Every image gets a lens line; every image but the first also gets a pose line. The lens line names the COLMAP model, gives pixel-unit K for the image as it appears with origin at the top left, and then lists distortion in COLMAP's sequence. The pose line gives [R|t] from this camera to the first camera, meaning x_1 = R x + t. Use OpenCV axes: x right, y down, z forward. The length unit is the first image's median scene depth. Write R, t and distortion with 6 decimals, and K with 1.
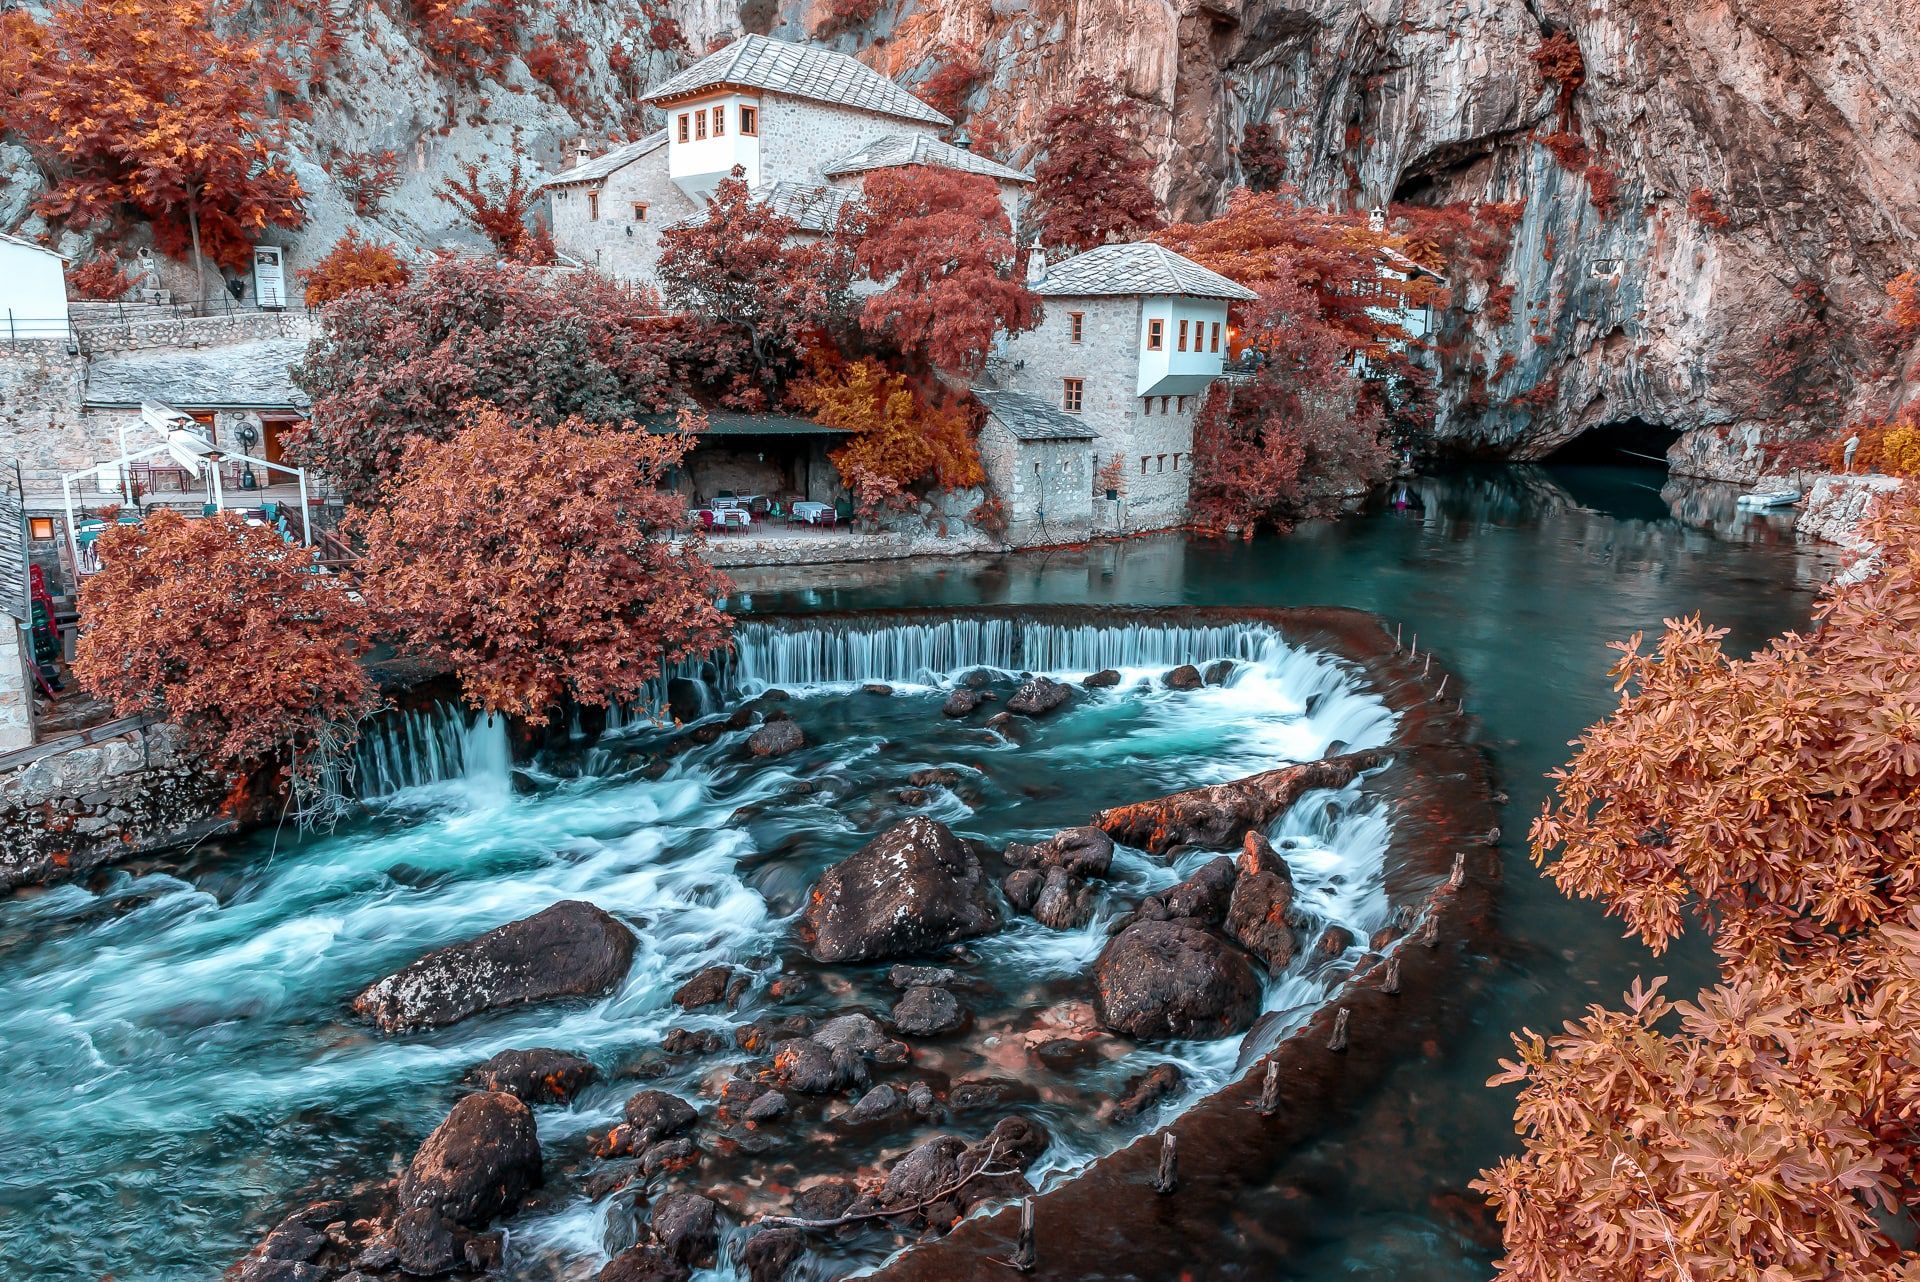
lens RADIAL K [[1271.6, 0, 962.7], [0, 1271.6, 648.7], [0, 0, 1]] dist [0.001463, 0.006235]
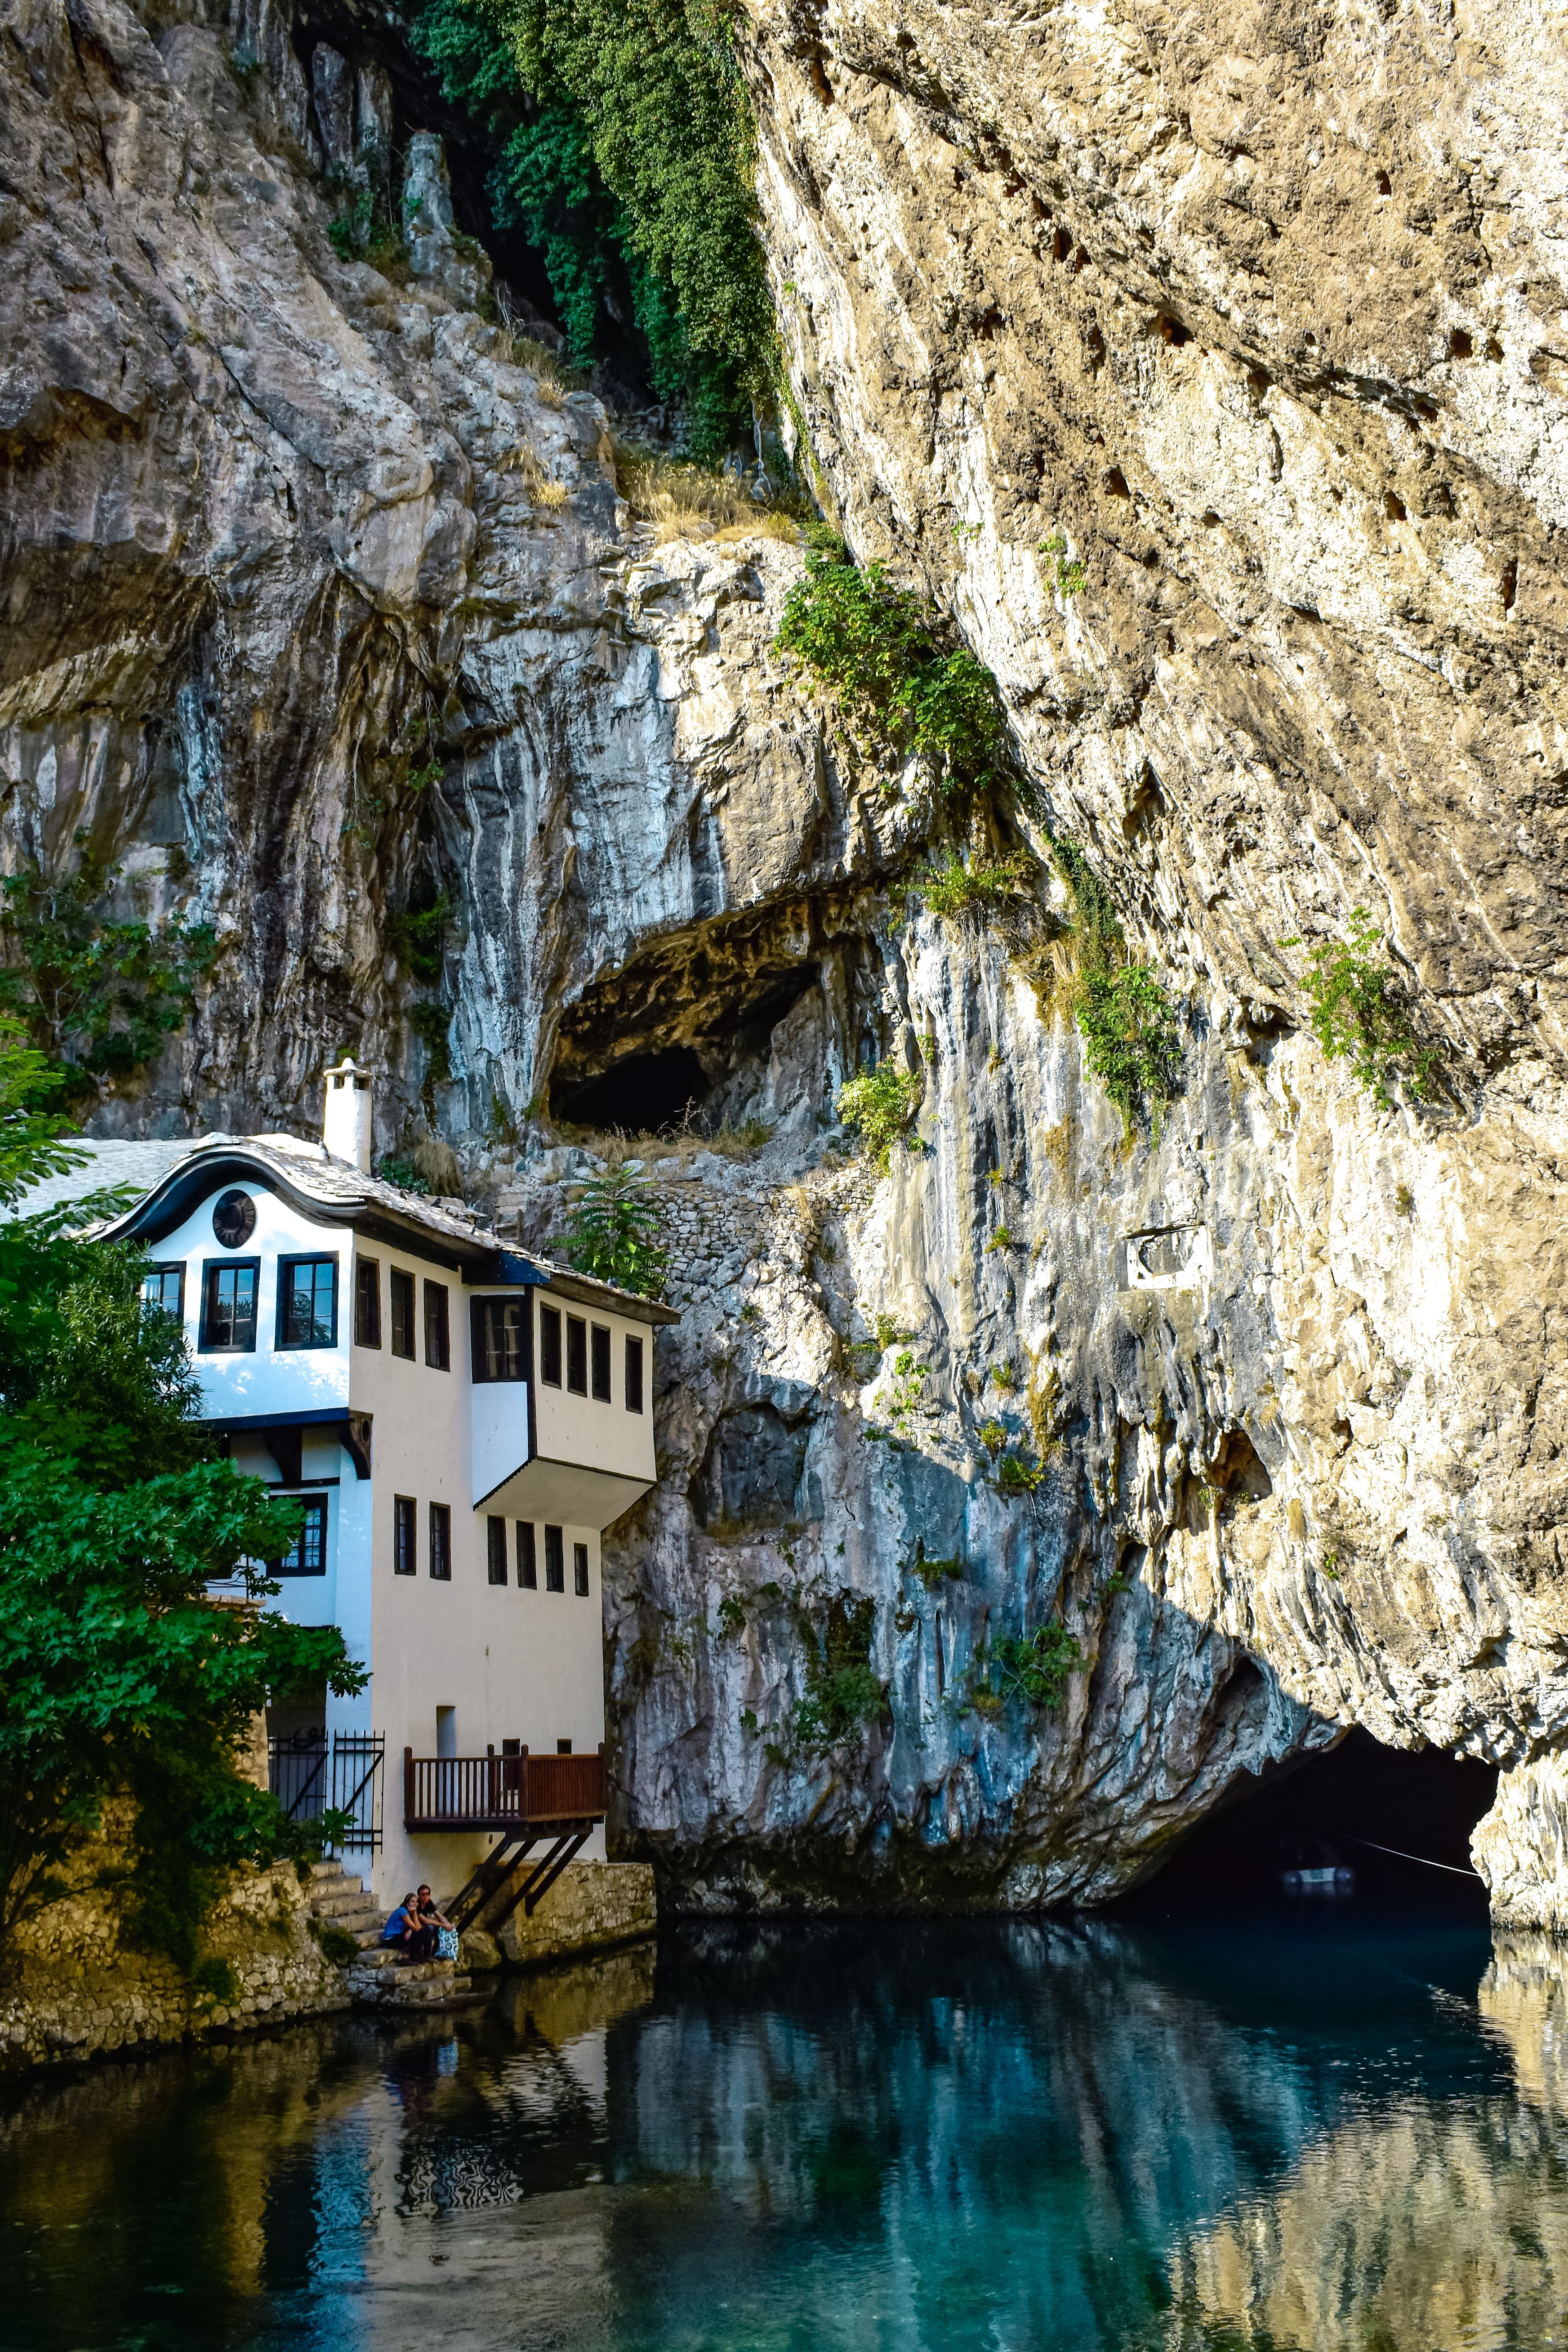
lens RADIAL K [[2482.2, 0, 792.1], [0, 2482.2, 1167.9], [0, 0, 1]] dist [-0.078093, 0.000000]
pose [[0.993018, -0.018779, 0.116456, 0.370405], [0.067729, 0.899062, -0.432551, -0.067551], [-0.096578, 0.437418, 0.894057, 0.493391]]
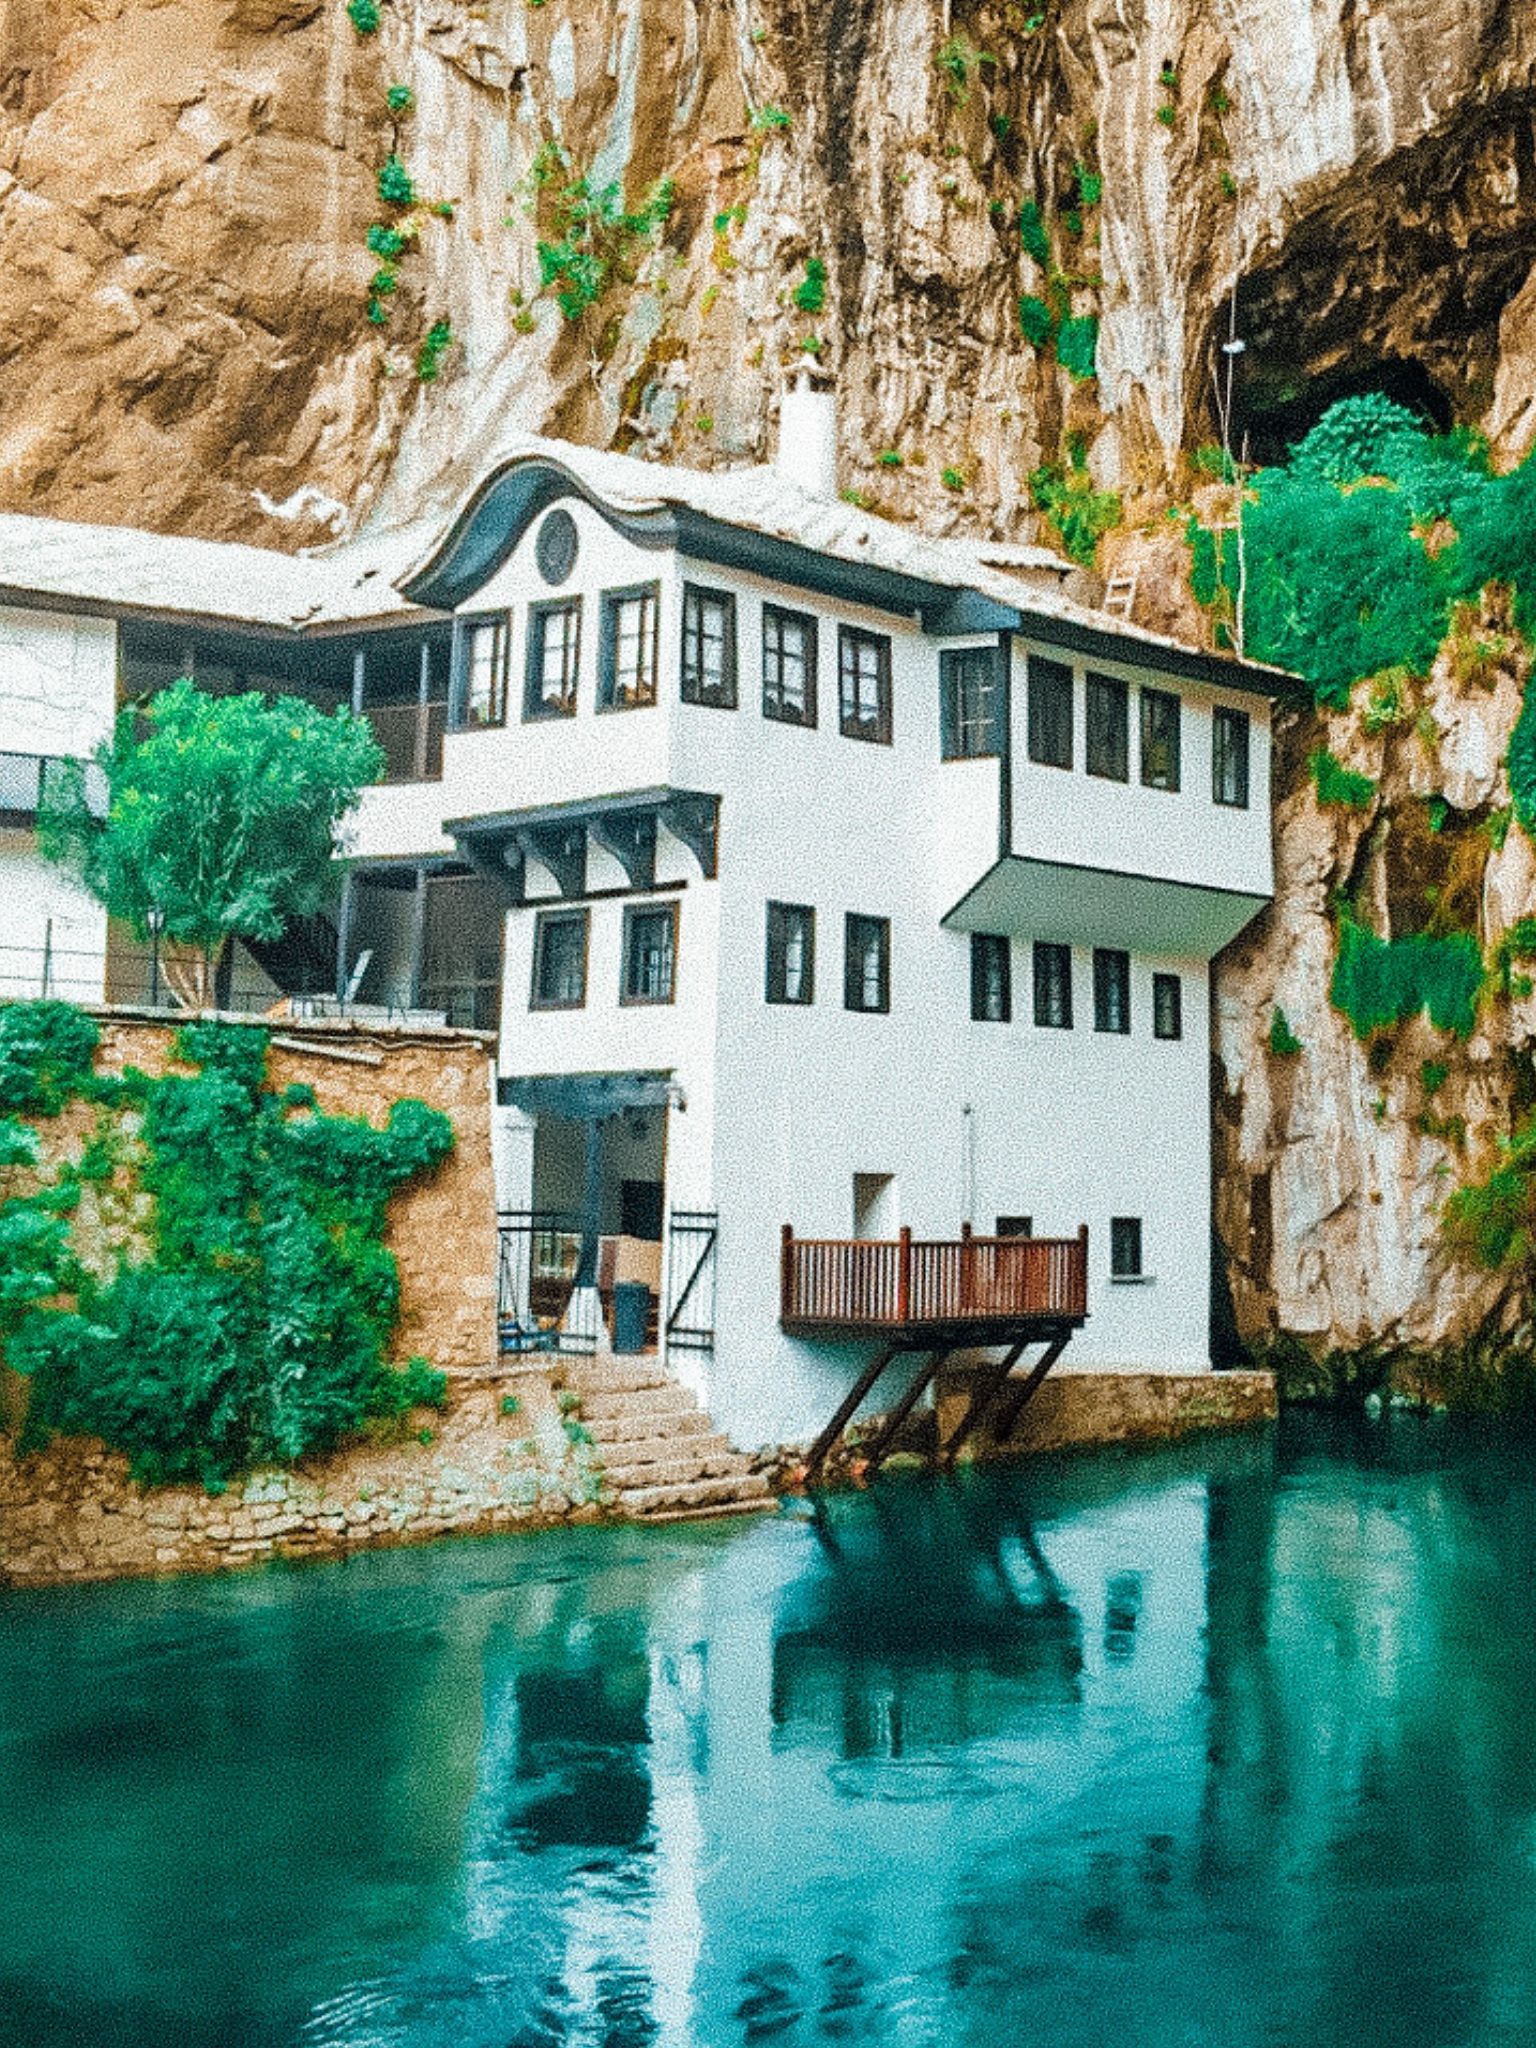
lens RADIAL K [[2365.9, 0, 1200.7], [0, 2365.9, 1035.2], [0, 0, 1]] dist [0.004011, 0.000000]
pose [[0.975014, -0.028205, -0.220347, 0.500174], [-0.037777, 0.956408, -0.289582, -0.108738], [0.218909, 0.290670, 0.931445, 0.665691]]
